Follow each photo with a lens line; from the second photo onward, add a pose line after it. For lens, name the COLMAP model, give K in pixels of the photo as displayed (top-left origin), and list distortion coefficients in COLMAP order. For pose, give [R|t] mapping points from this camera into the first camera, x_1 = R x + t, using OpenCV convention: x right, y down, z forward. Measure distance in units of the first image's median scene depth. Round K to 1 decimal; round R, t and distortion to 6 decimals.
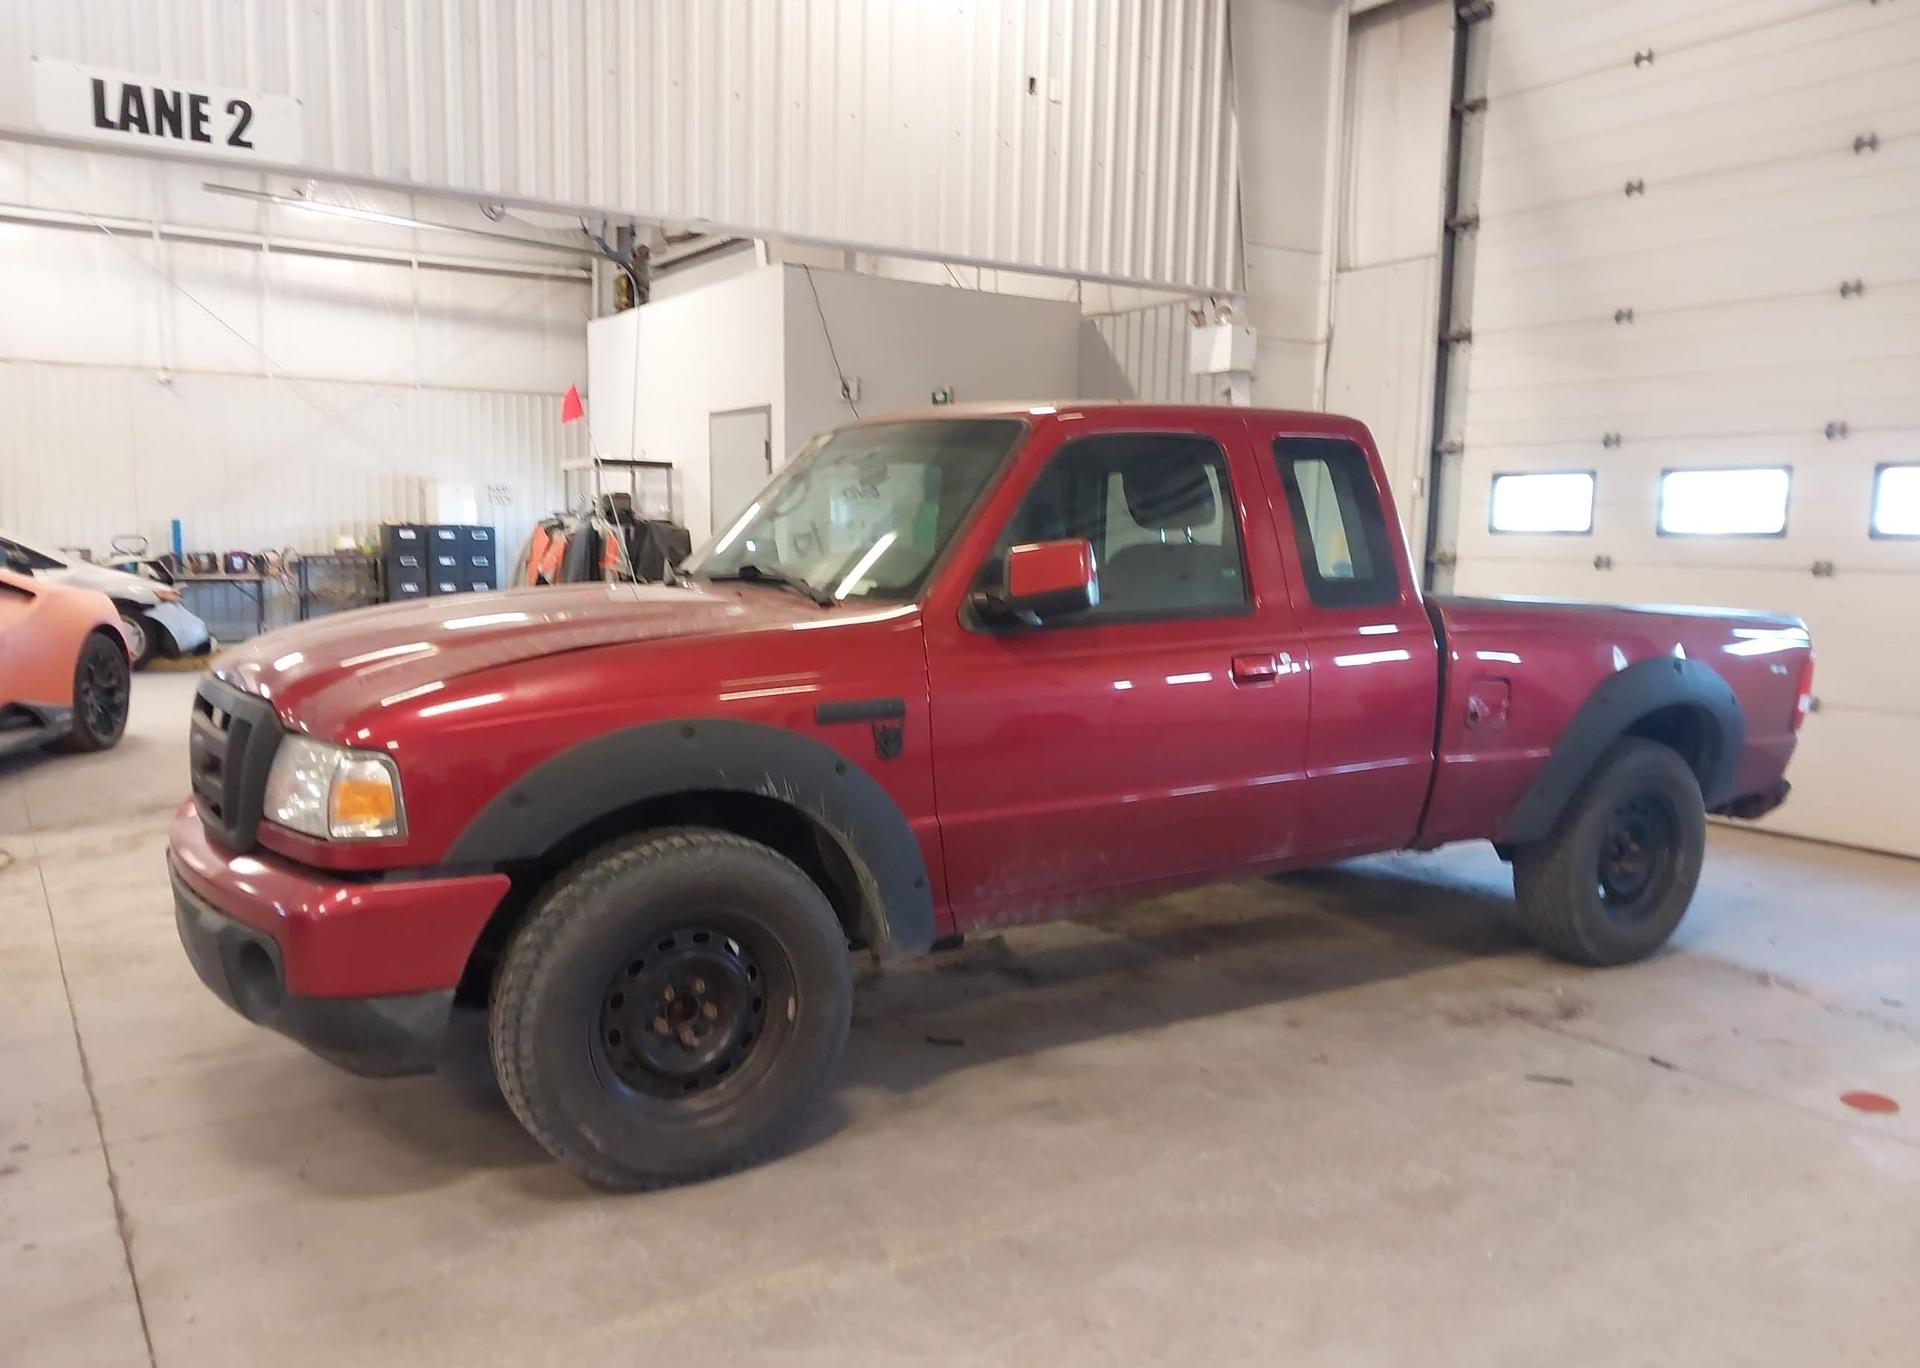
lens RADIAL K [[1519.0, 0, 956.1], [0, 1519.0, 680.3], [0, 0, 1]] dist [0.033404, -0.047735]
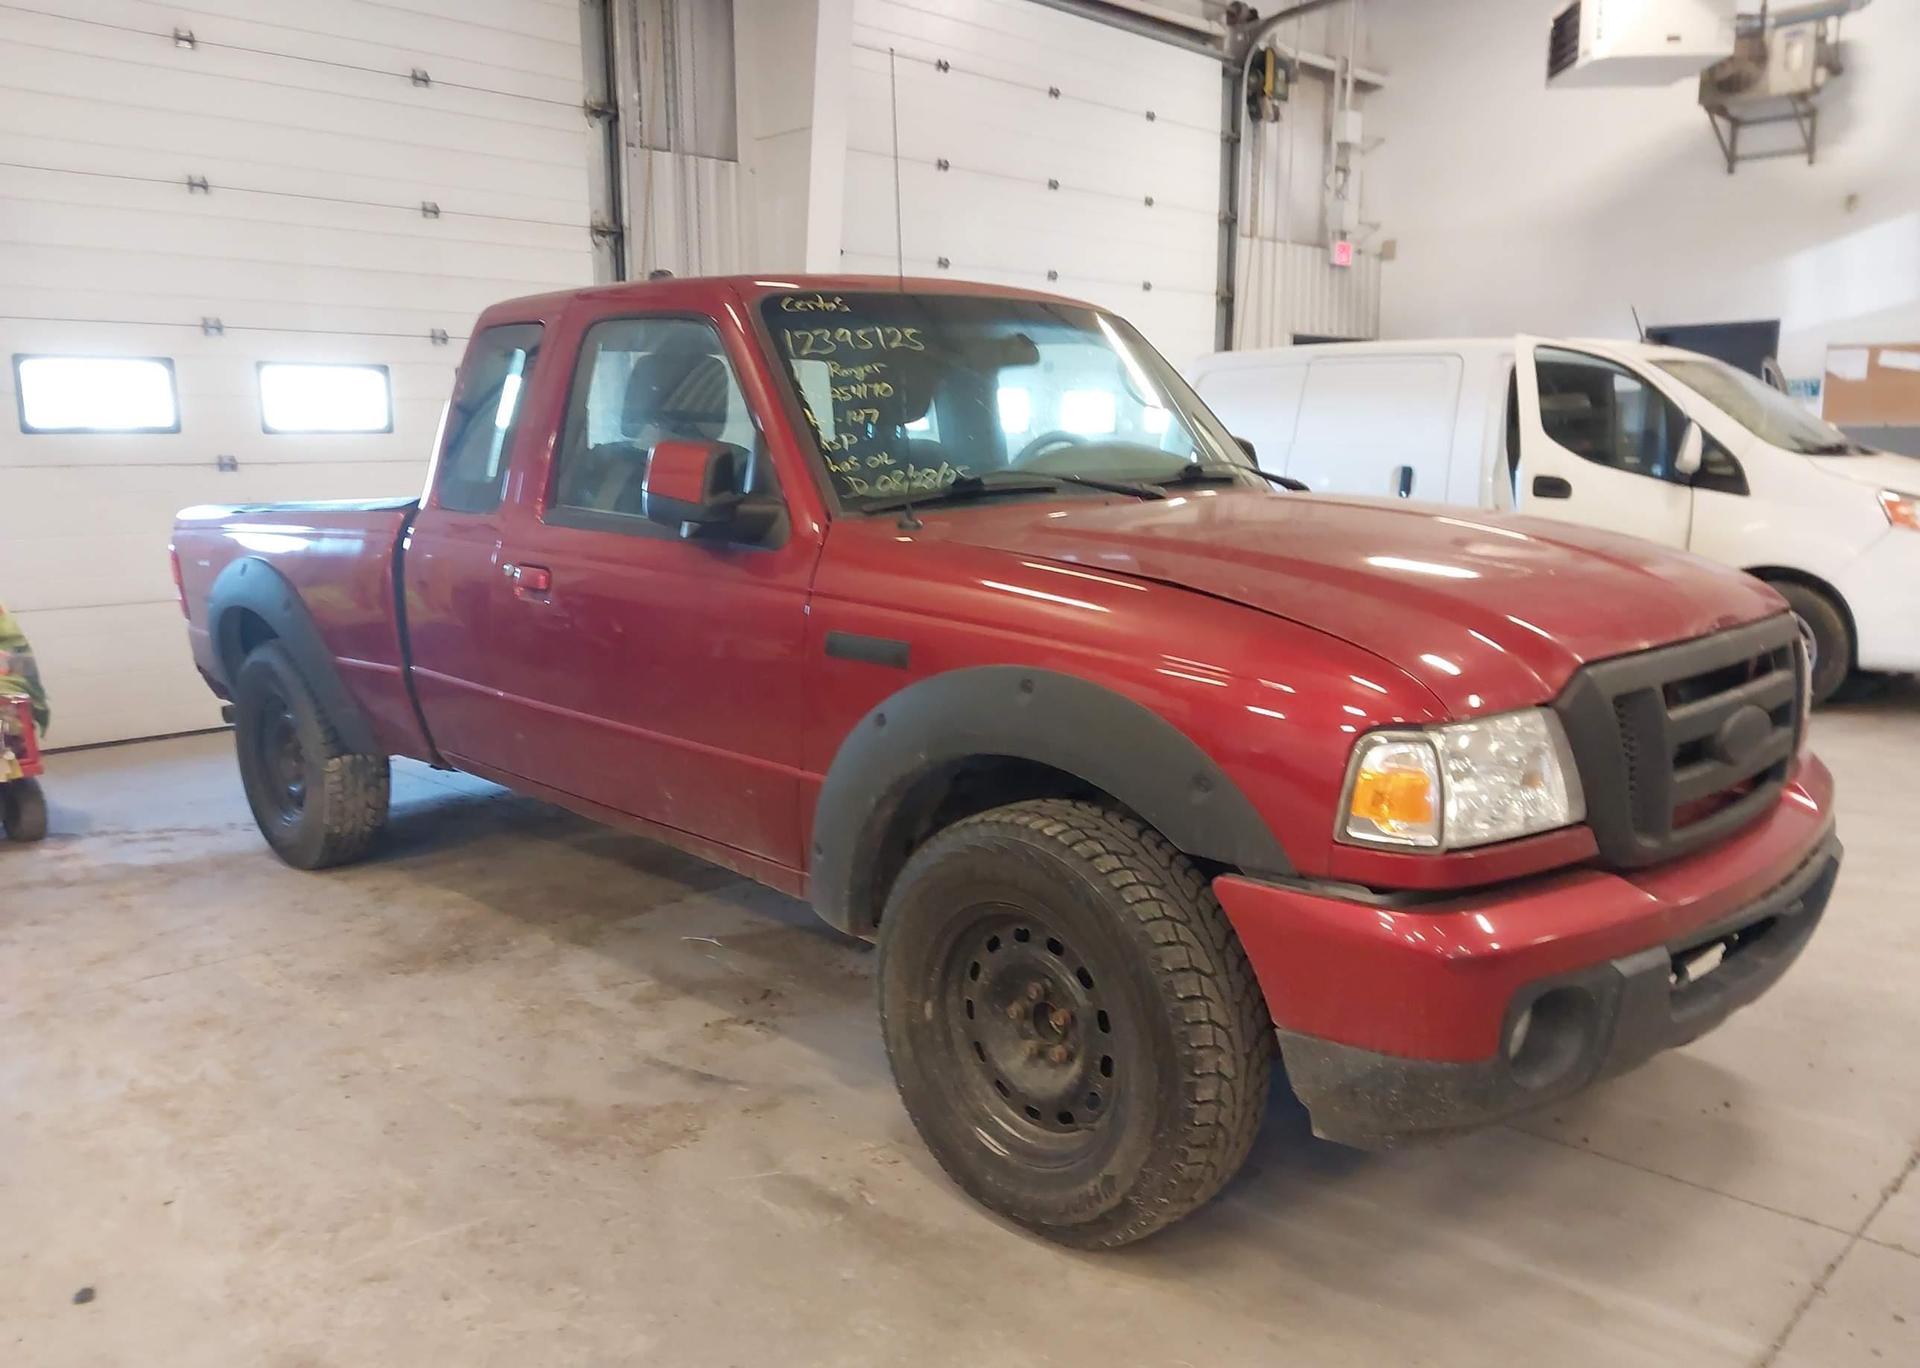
lens RADIAL K [[1519.0, 0, 953.5], [0, 1519.0, 699.9], [0, 0, 1]] dist [0.033404, -0.047735]
pose [[-0.219590, -0.177907, 0.959234, -0.651918], [0.102841, 0.973533, 0.204101, -0.091689], [-0.970157, 0.143467, -0.195482, 0.883413]]
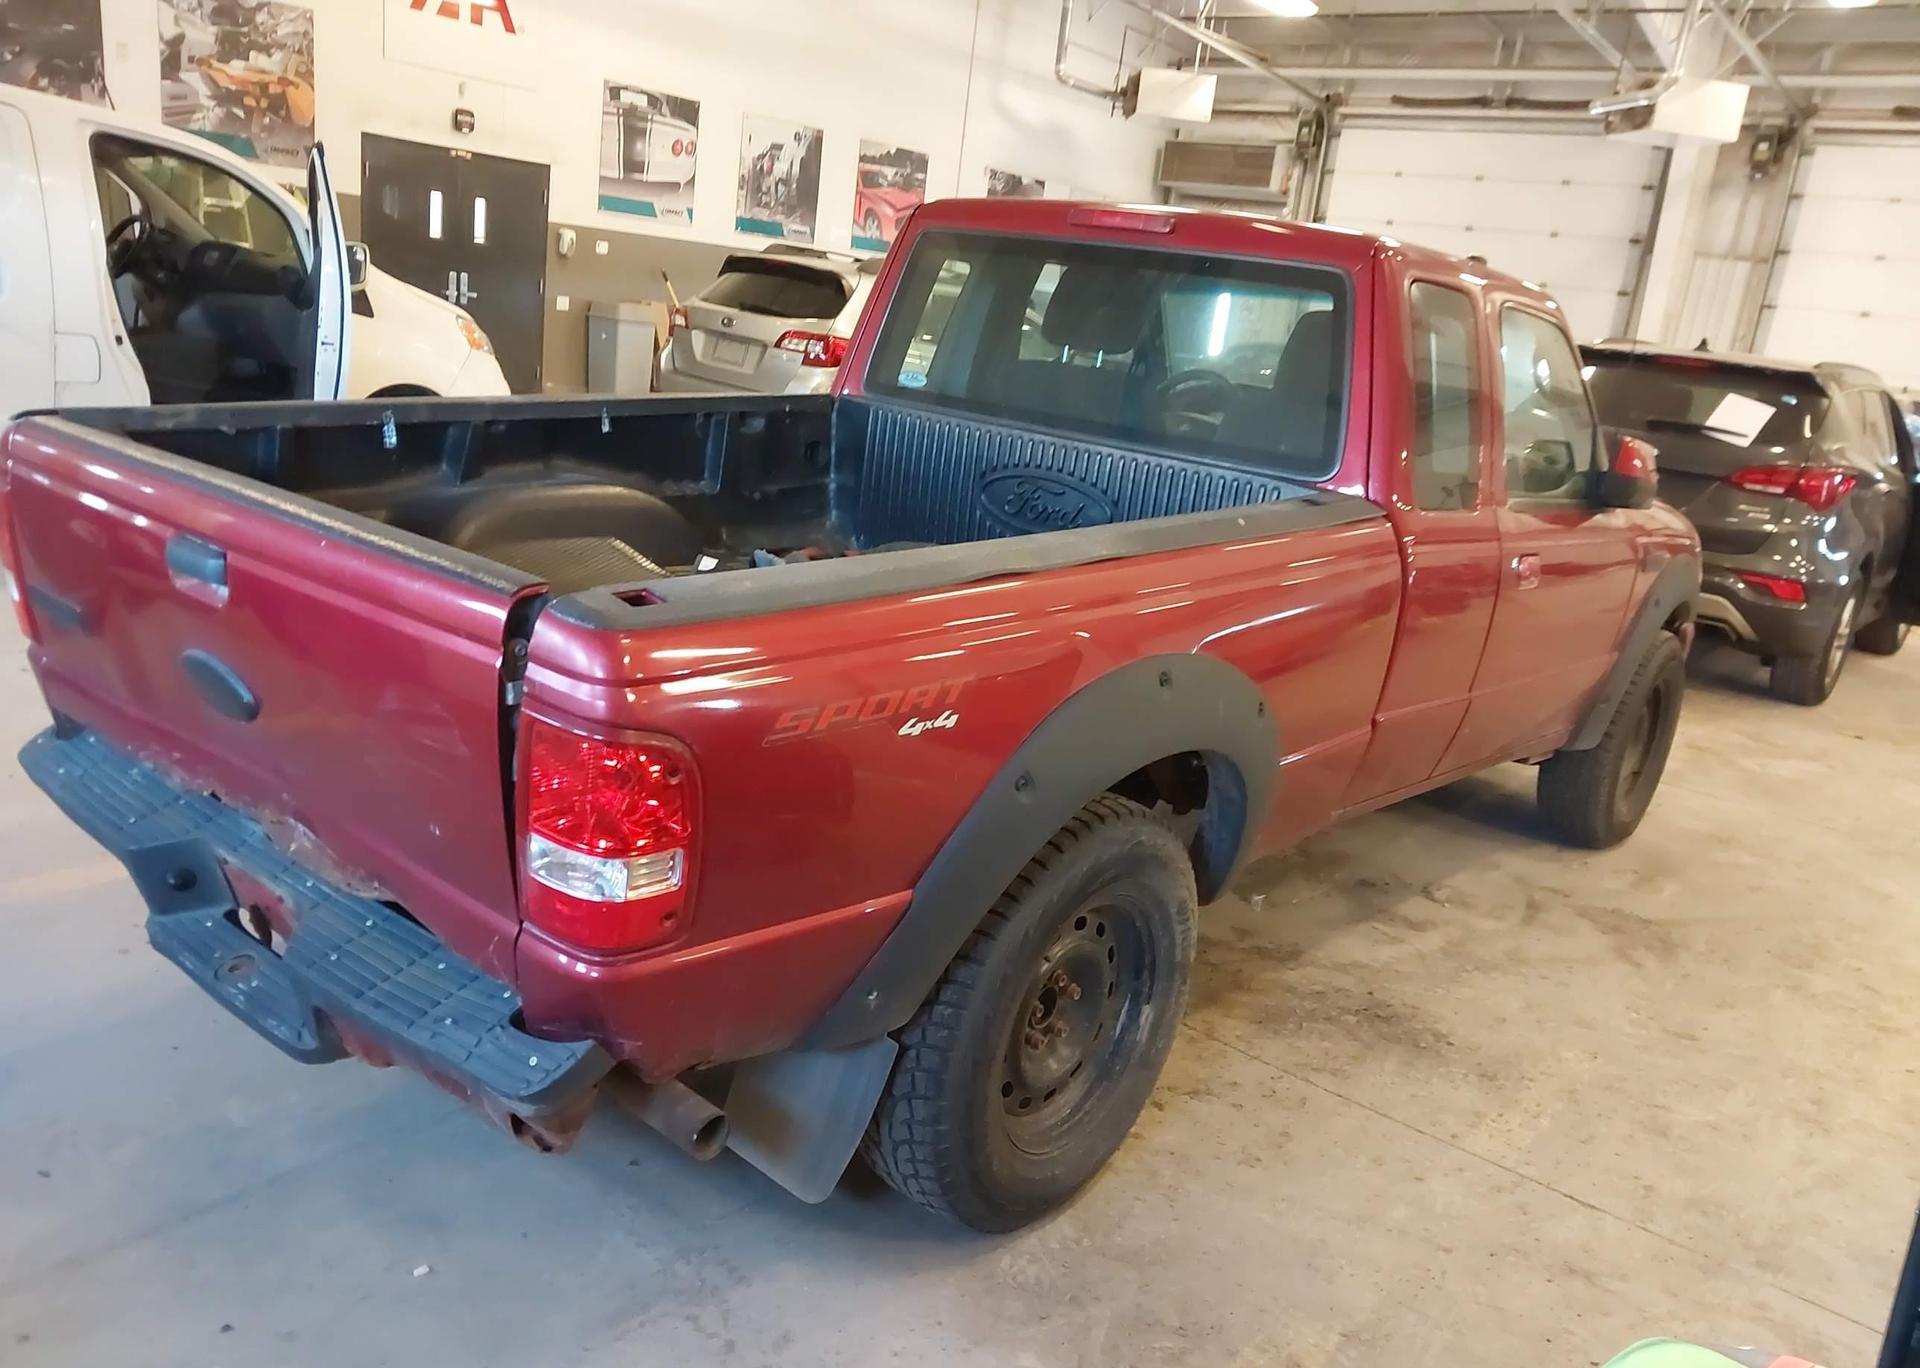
lens RADIAL K [[1519.0, 0, 975.6], [0, 1519.0, 691.2], [0, 0, 1]] dist [0.033404, -0.047735]
pose [[-0.932792, -0.042829, -0.357860, 0.395550], [-0.168887, 0.929097, 0.329024, -0.151478], [0.318395, 0.367349, -0.873888, 1.406746]]
